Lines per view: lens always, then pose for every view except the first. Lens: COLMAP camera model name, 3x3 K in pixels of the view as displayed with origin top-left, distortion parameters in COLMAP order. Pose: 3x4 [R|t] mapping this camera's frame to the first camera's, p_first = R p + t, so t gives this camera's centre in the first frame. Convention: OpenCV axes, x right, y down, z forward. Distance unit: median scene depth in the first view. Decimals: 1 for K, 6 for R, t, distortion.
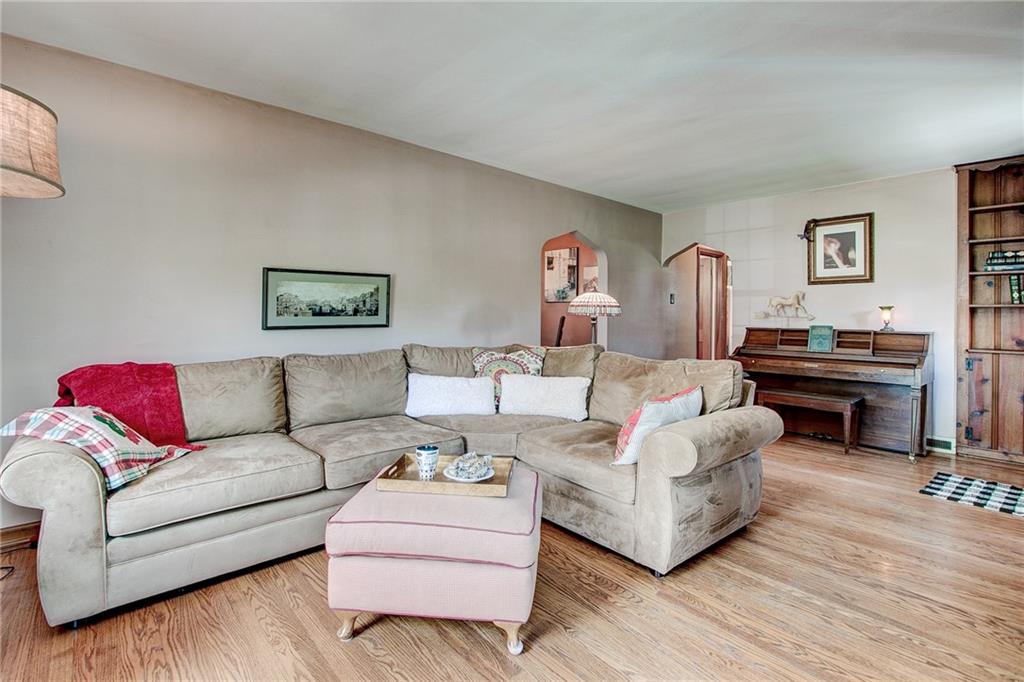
lens RADIAL K [[479.0, 0, 519.8], [0, 479.0, 312.1], [0, 0, 1]] dist [-0.005499, -0.000878]
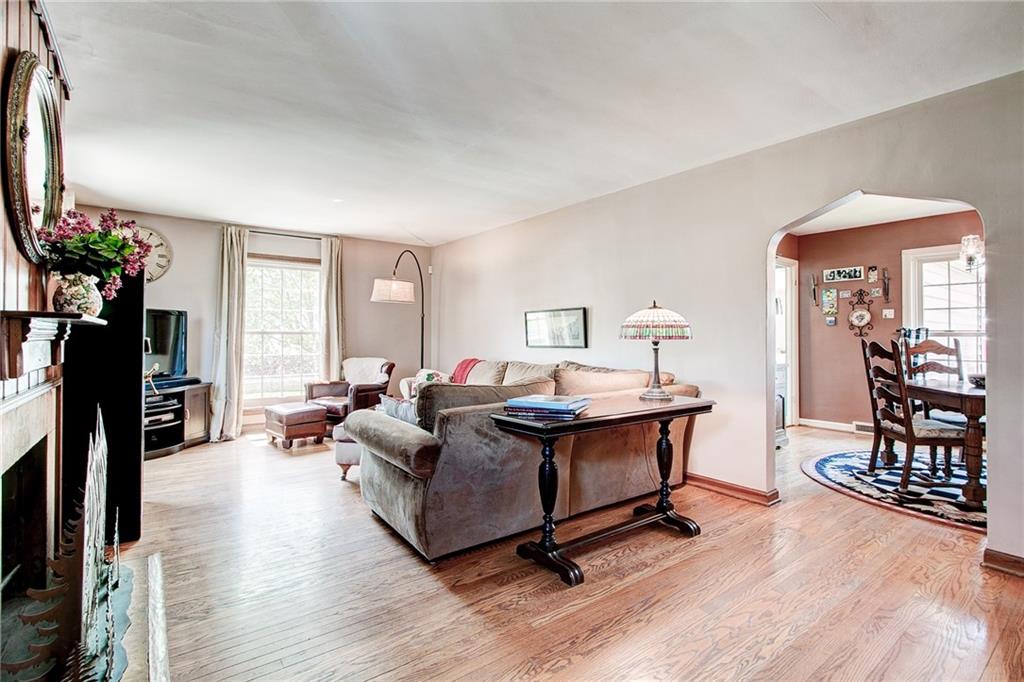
lens RADIAL K [[479.0, 0, 504.9], [0, 479.0, 333.9], [0, 0, 1]] dist [-0.005499, -0.000878]
pose [[-0.095968, -0.018006, -0.995222, 1.193289], [0.002080, 0.999831, -0.018290, 0.018482], [0.995382, -0.003825, -0.095914, 1.057143]]
